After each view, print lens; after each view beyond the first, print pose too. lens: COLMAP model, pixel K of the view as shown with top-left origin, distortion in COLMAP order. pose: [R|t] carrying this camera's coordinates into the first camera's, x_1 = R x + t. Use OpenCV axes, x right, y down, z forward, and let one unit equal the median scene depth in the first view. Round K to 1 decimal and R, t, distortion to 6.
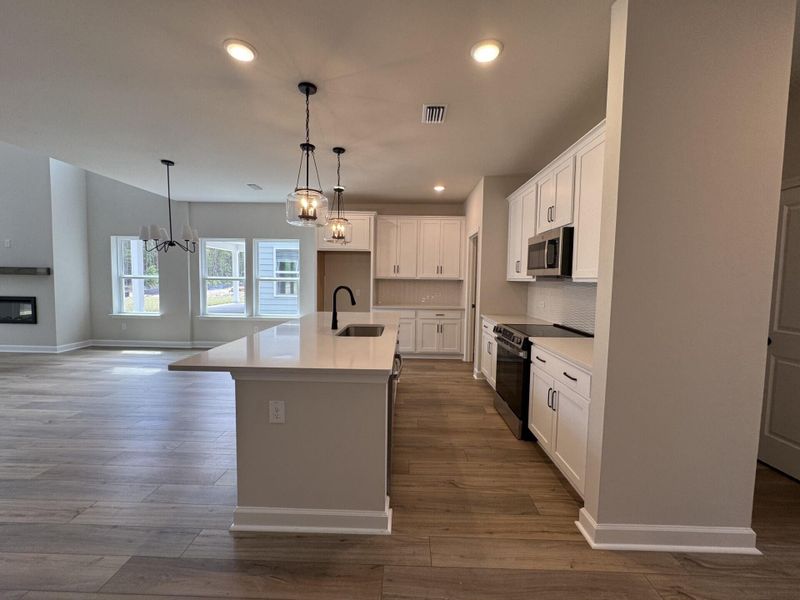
lens RADIAL K [[324.2, 0, 400.0], [0, 324.2, 300.0], [0, 0, 1]] dist [0.000452, -0.000072]
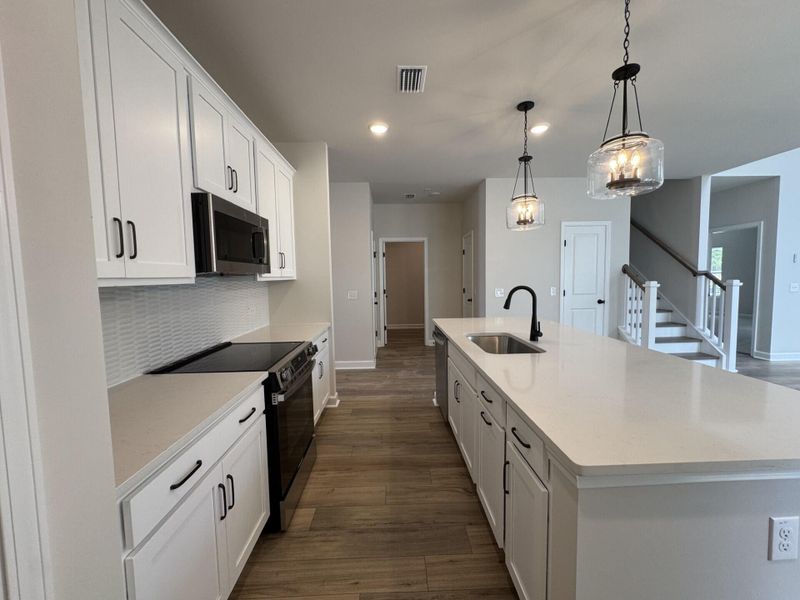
lens RADIAL K [[394.9, 0, 400.0], [0, 394.9, 300.0], [0, 0, 1]] dist [-0.000610, -0.000530]
pose [[-0.998604, 0.004763, -0.052612, 0.215720], [-0.002012, 0.991776, 0.127973, -0.160001], [0.052788, 0.127901, -0.990381, 2.345537]]
